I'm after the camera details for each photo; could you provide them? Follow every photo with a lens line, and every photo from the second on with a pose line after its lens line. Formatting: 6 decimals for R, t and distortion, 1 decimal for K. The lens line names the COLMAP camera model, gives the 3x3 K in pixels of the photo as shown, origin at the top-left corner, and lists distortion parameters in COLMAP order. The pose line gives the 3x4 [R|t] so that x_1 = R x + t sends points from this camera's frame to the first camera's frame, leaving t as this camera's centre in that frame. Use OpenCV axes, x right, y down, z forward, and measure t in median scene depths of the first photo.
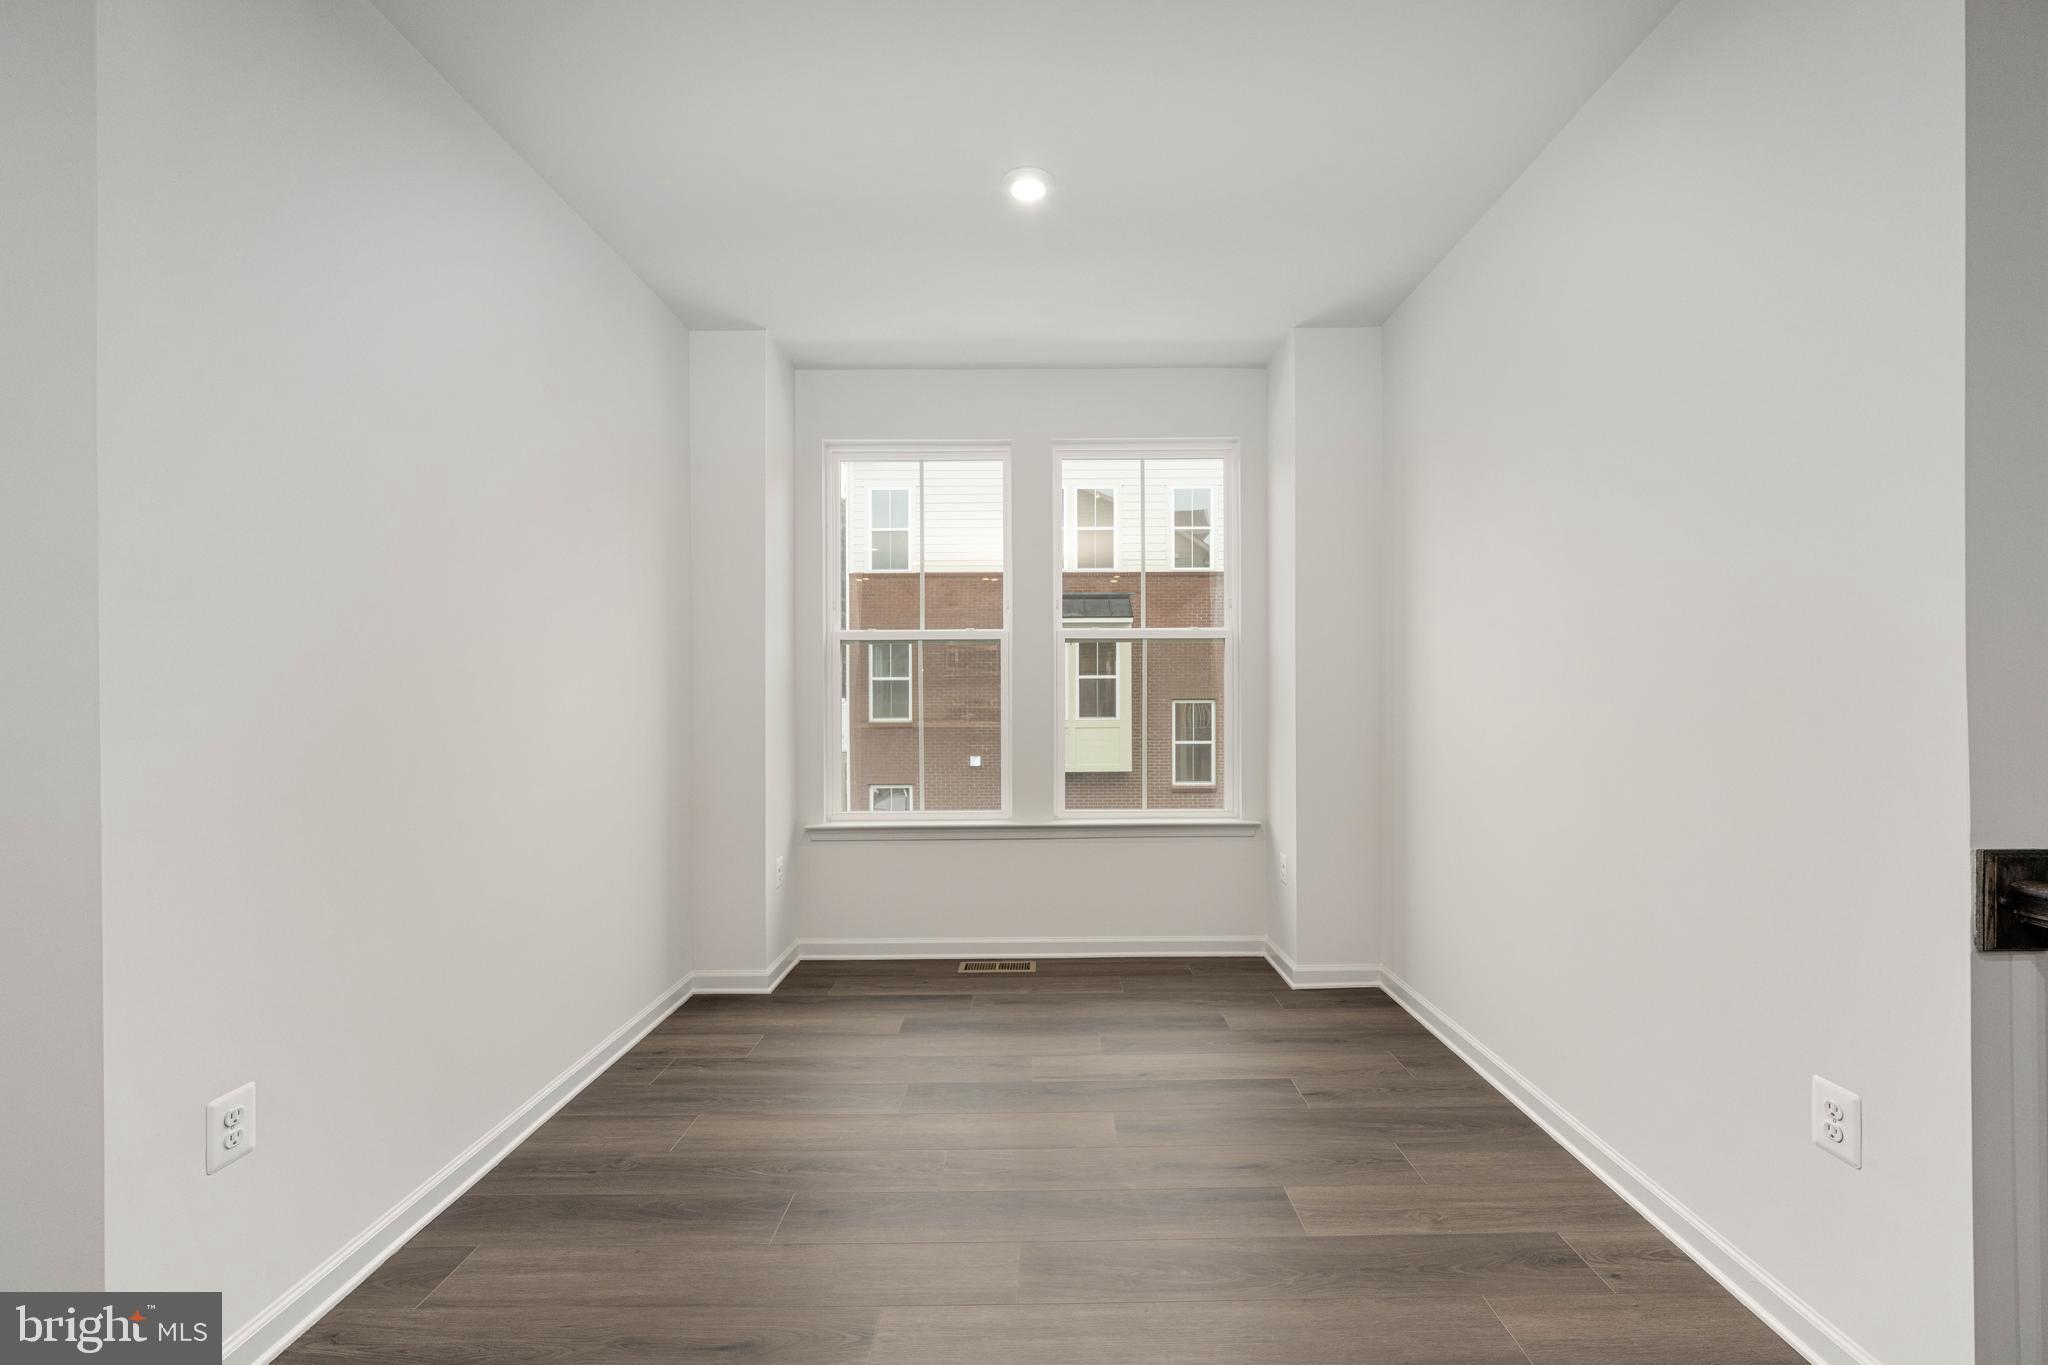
lens RADIAL K [[812.6, 0, 1024.0], [0, 812.6, 682.5], [0, 0, 1]] dist [0.001222, -0.000039]
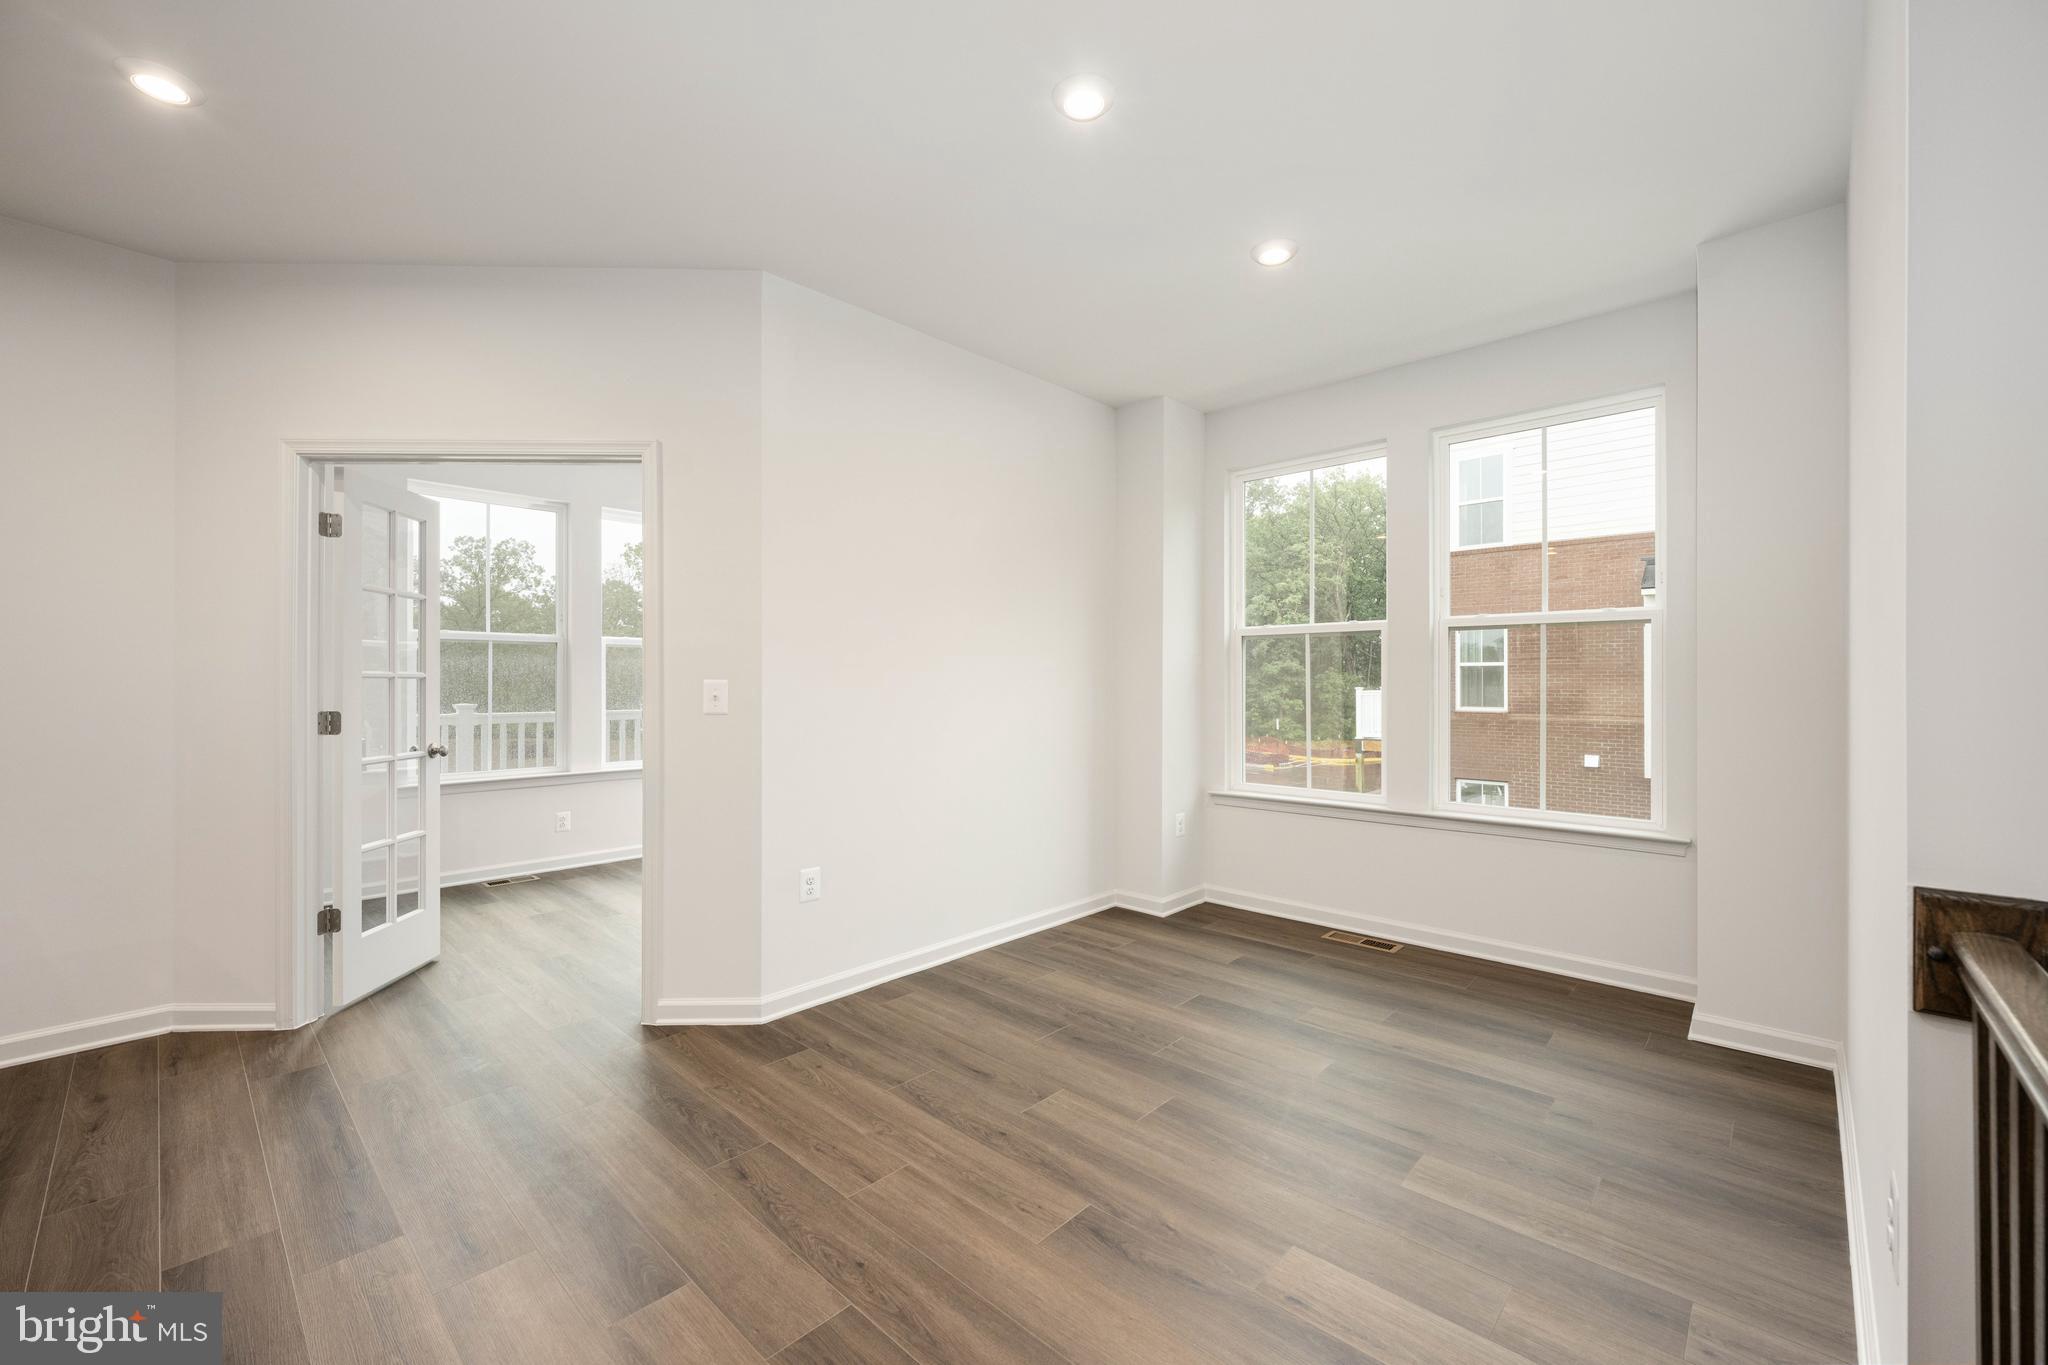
lens RADIAL K [[815.6, 0, 1030.1], [0, 815.6, 668.6], [0, 0, 1]] dist [-0.002004, -0.000148]
pose [[0.729507, -0.004369, -0.683959, 0.406981], [0.004708, 0.999988, -0.001366, -0.005059], [0.683957, -0.002224, 0.729519, -0.070509]]
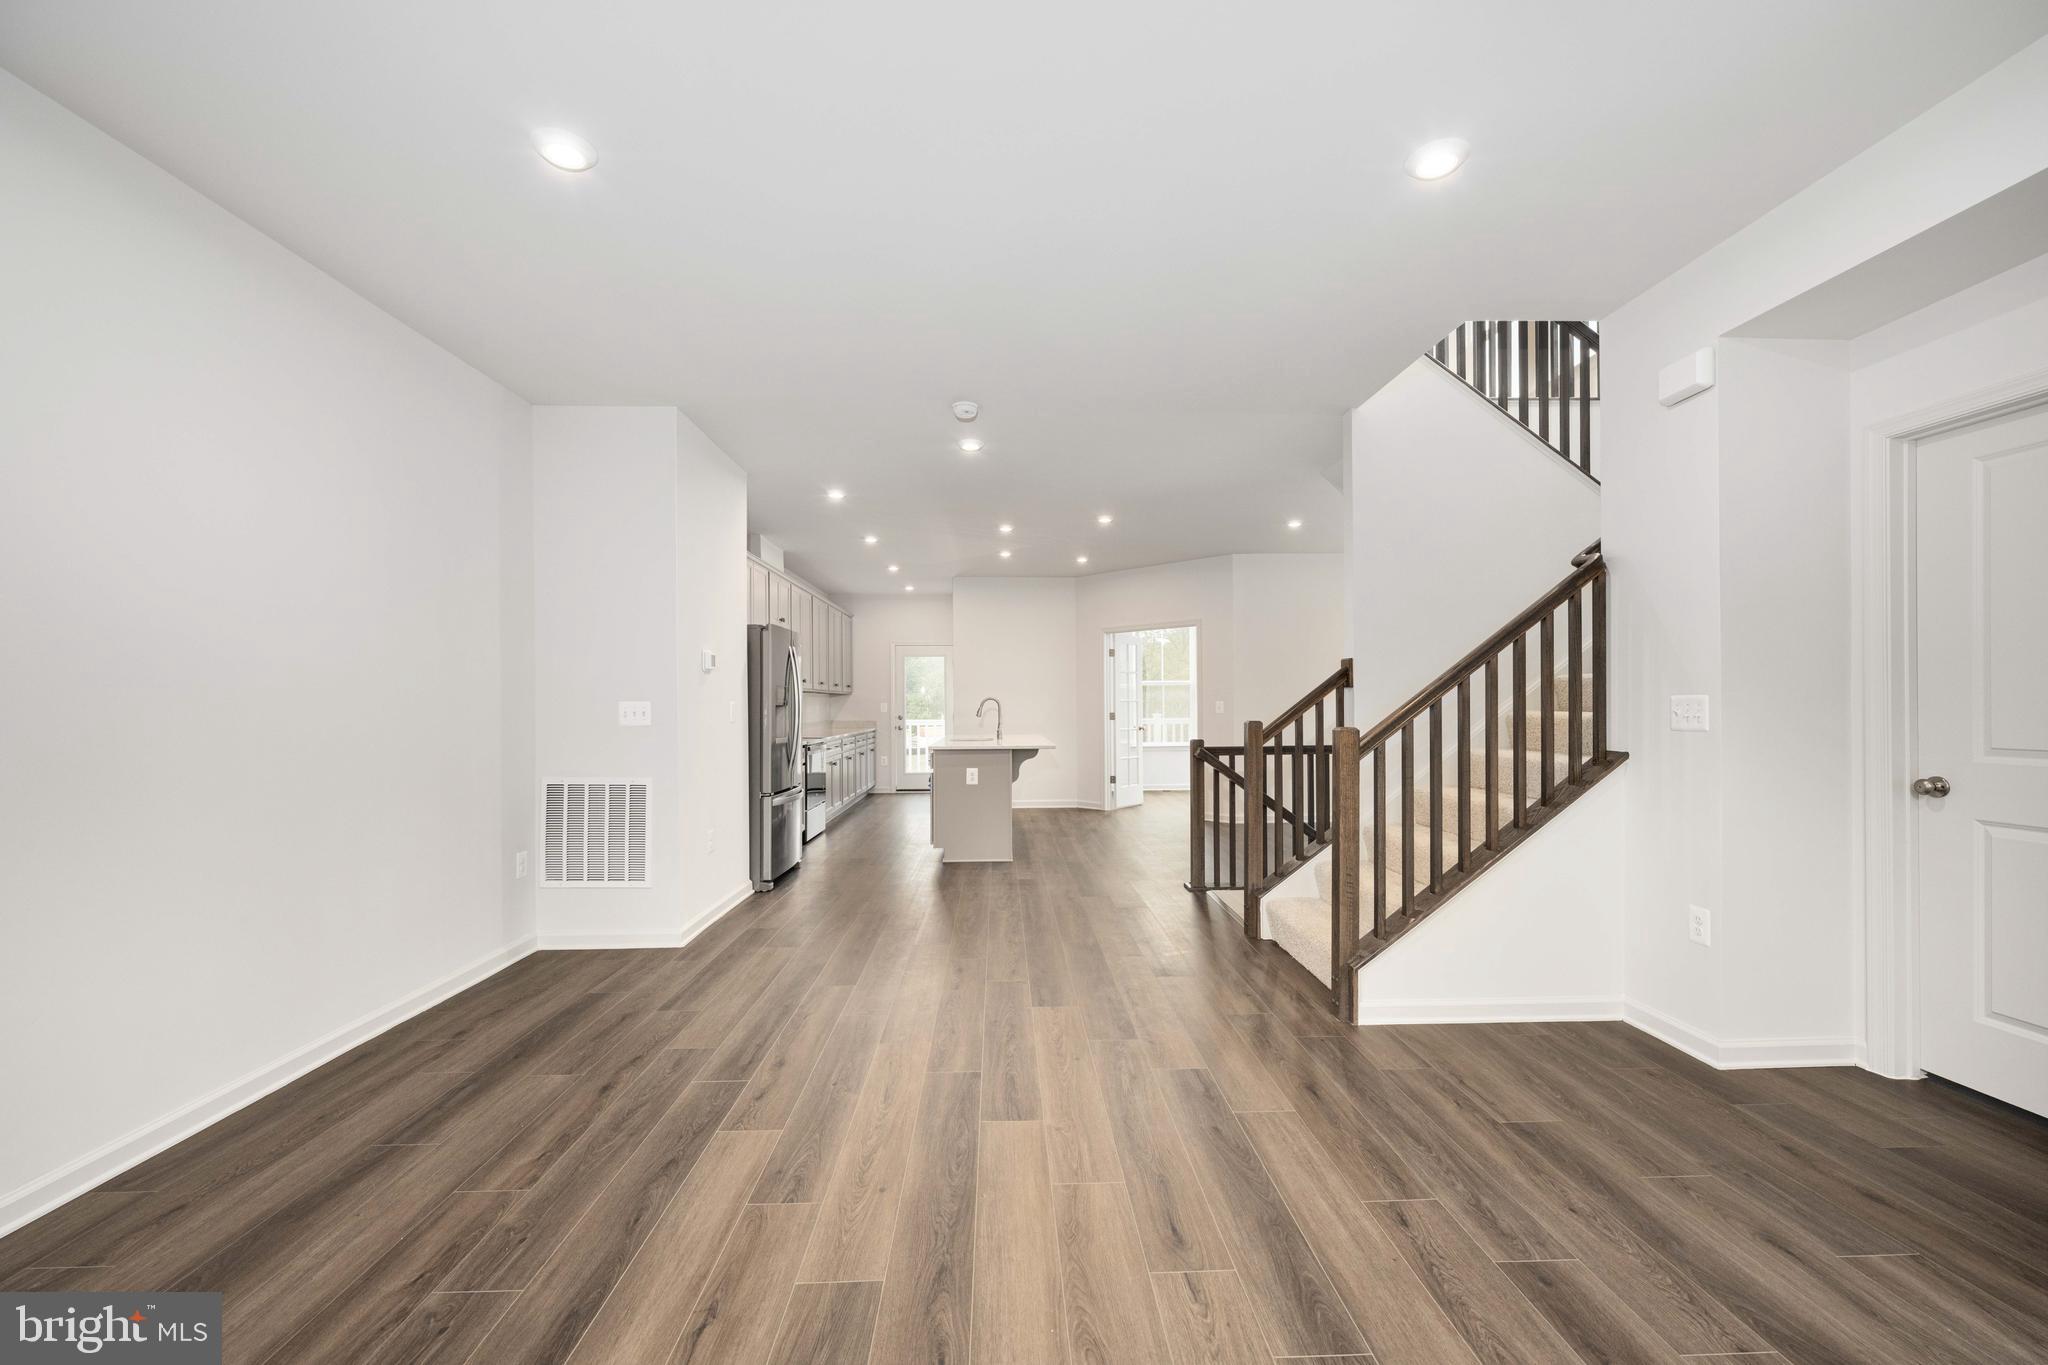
lens RADIAL K [[821.2, 0, 1032.0], [0, 821.2, 698.4], [0, 0, 1]] dist [-0.001188, -0.000259]
pose [[0.038430, -0.002939, -0.999257, 0.538640], [0.012305, 0.999921, -0.002468, -0.005190], [0.999186, -0.012201, 0.038463, -0.091346]]
